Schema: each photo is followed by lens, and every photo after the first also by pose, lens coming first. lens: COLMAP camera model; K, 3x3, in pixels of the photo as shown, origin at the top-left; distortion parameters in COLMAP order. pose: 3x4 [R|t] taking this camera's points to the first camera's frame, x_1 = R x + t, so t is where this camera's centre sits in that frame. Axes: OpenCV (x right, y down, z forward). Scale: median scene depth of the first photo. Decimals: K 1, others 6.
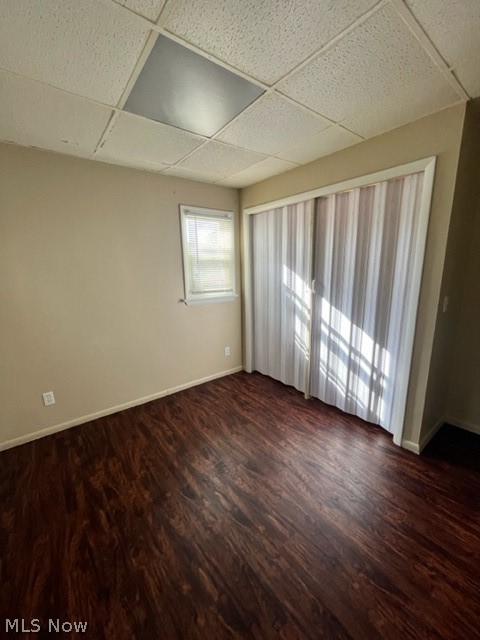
lens RADIAL K [[259.5, 0, 241.8], [0, 259.5, 321.2], [0, 0, 1]] dist [-0.002522, -0.000608]
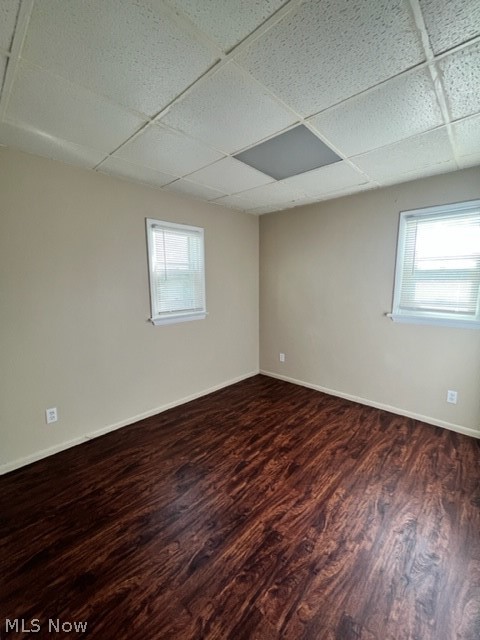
lens RADIAL K [[259.5, 0, 241.3], [0, 259.5, 319.4], [0, 0, 1]] dist [-0.002522, -0.000608]
pose [[0.151483, 0.167613, -0.974145, 0.713179], [-0.200329, 0.970272, 0.135795, -0.097765], [0.967947, 0.174579, 0.180557, 0.381914]]
